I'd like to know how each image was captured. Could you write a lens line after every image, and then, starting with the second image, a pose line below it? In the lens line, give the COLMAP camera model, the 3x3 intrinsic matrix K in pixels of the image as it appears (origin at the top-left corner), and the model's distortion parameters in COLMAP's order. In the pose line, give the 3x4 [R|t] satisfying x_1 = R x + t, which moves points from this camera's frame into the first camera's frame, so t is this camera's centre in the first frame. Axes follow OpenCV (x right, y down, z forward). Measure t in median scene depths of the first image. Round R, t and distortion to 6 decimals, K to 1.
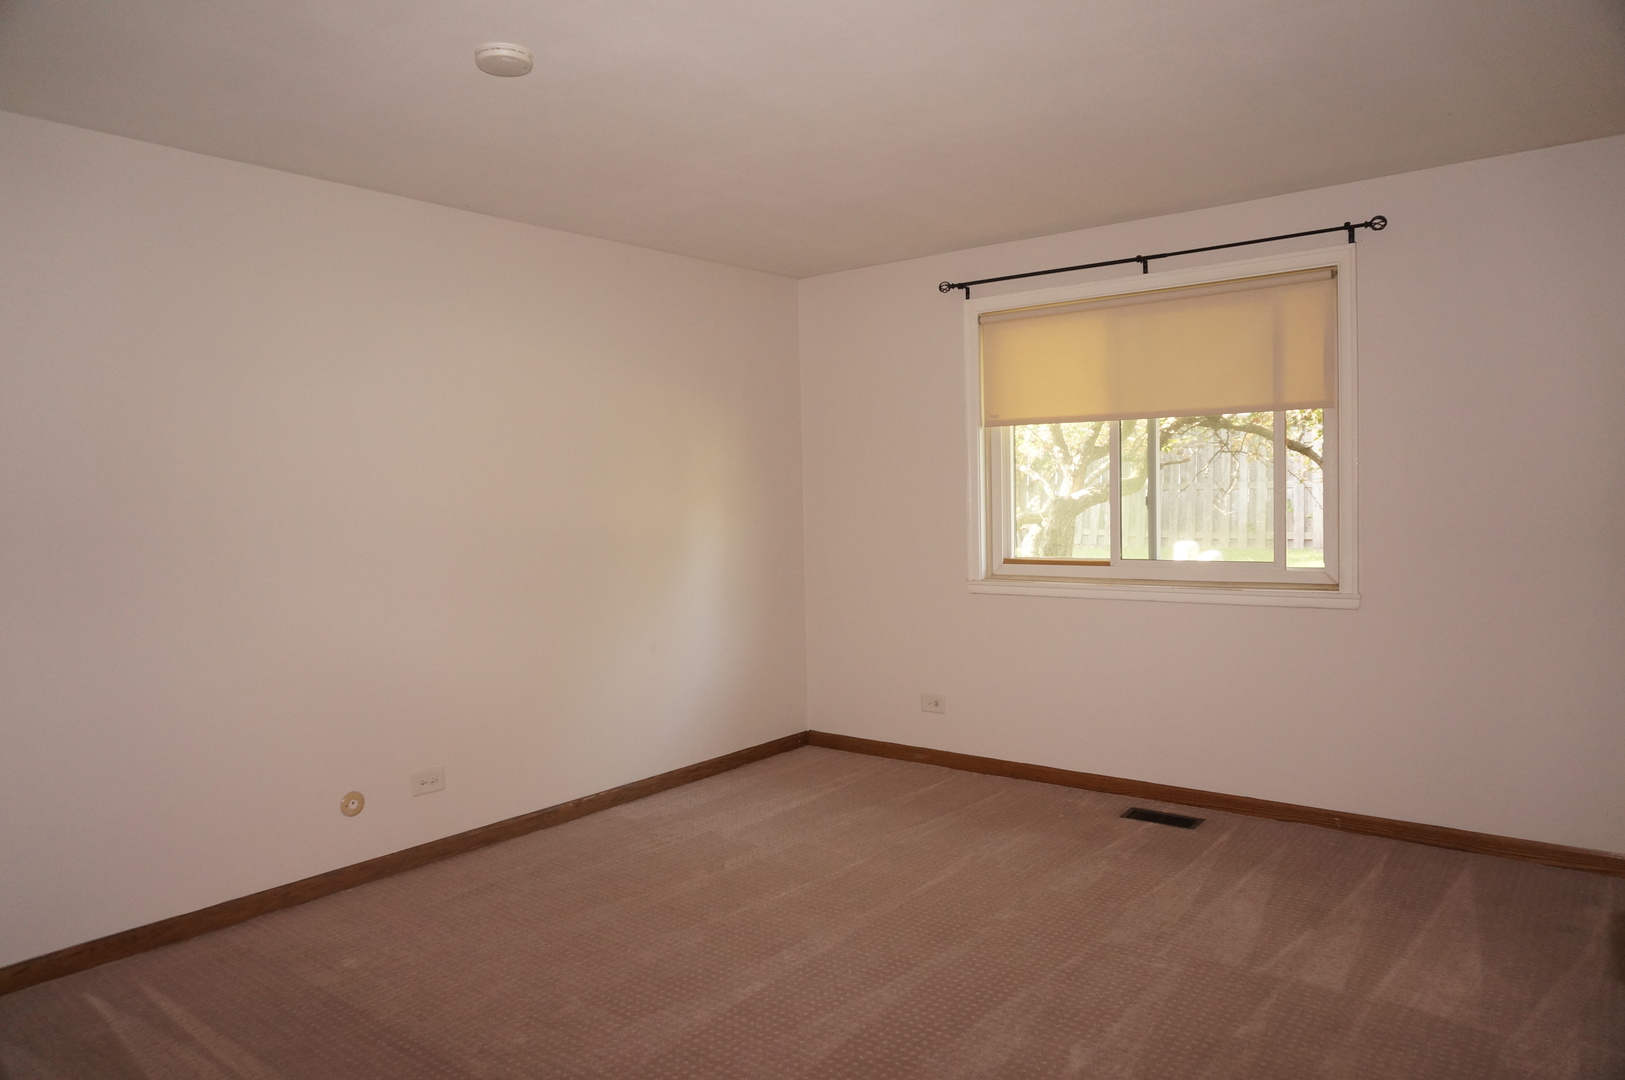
lens RADIAL K [[1082.1, 0, 810.0], [0, 1082.1, 543.0], [0, 0, 1]] dist [-0.050484, 0.031042]
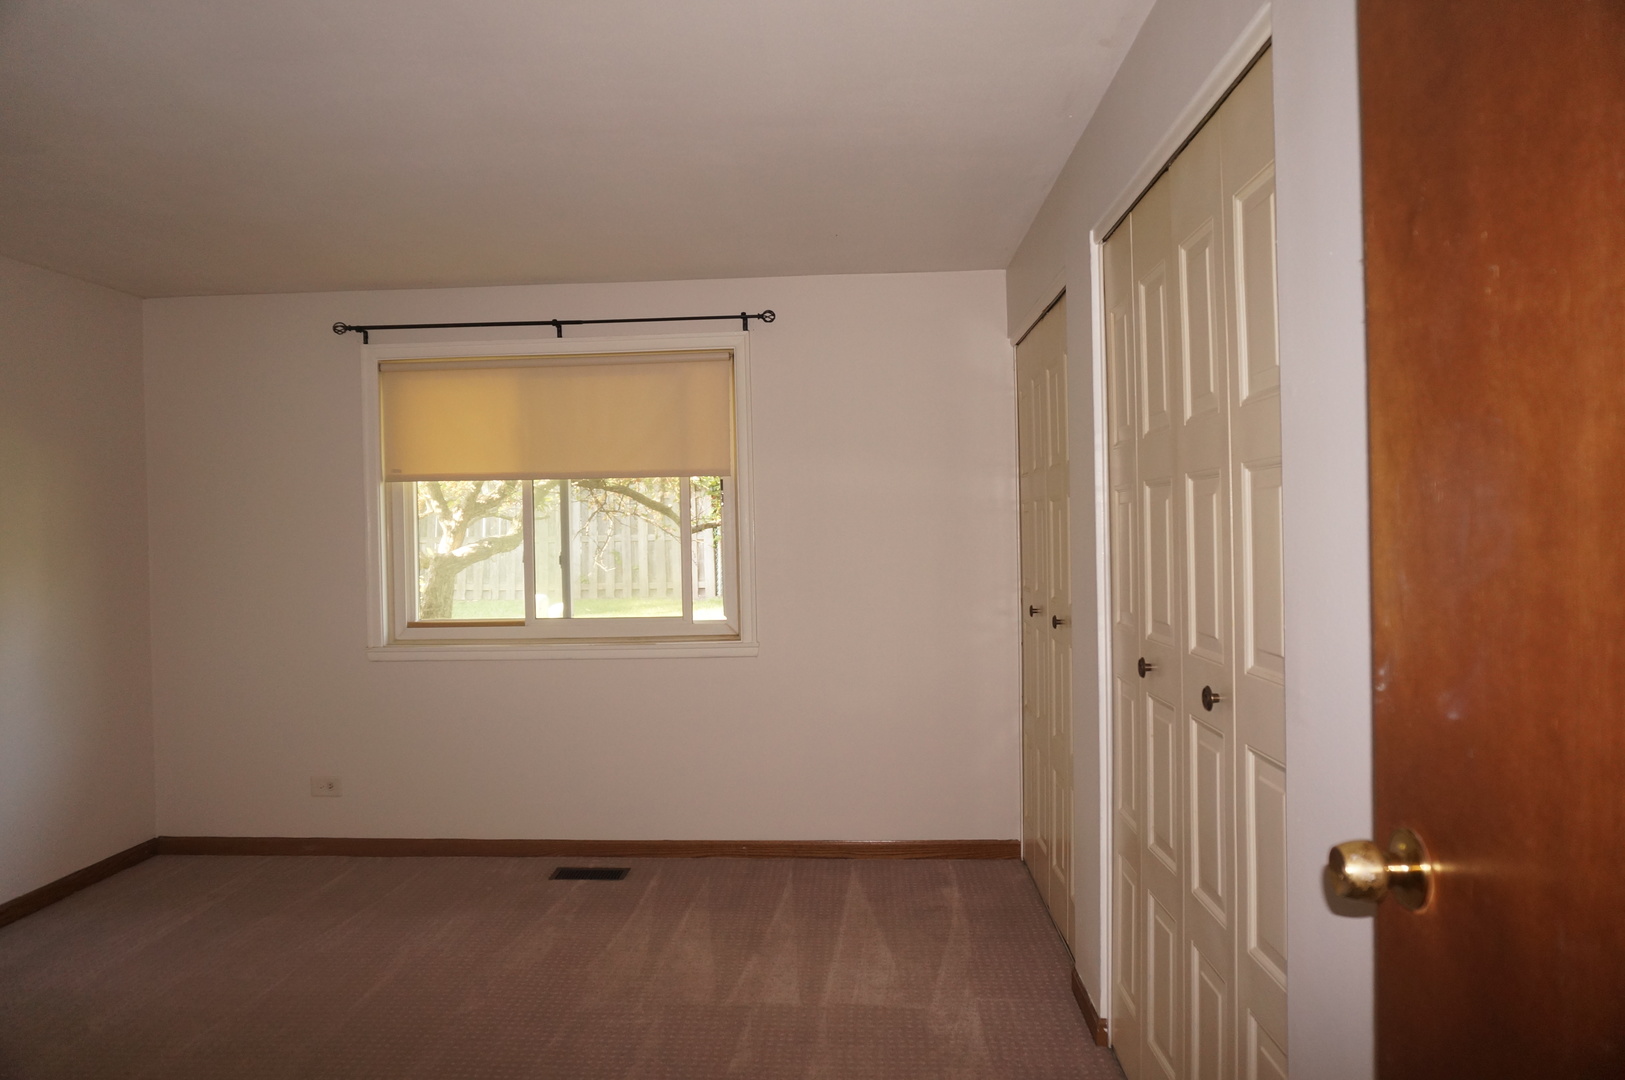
lens RADIAL K [[1082.1, 0, 810.0], [0, 1082.1, 543.0], [0, 0, 1]] dist [-0.050484, 0.031042]
pose [[0.812391, 0.000761, 0.583113, -0.095836], [0.027042, 0.998874, -0.038978, -0.010084], [-0.582486, 0.047434, 0.811456, 0.042377]]
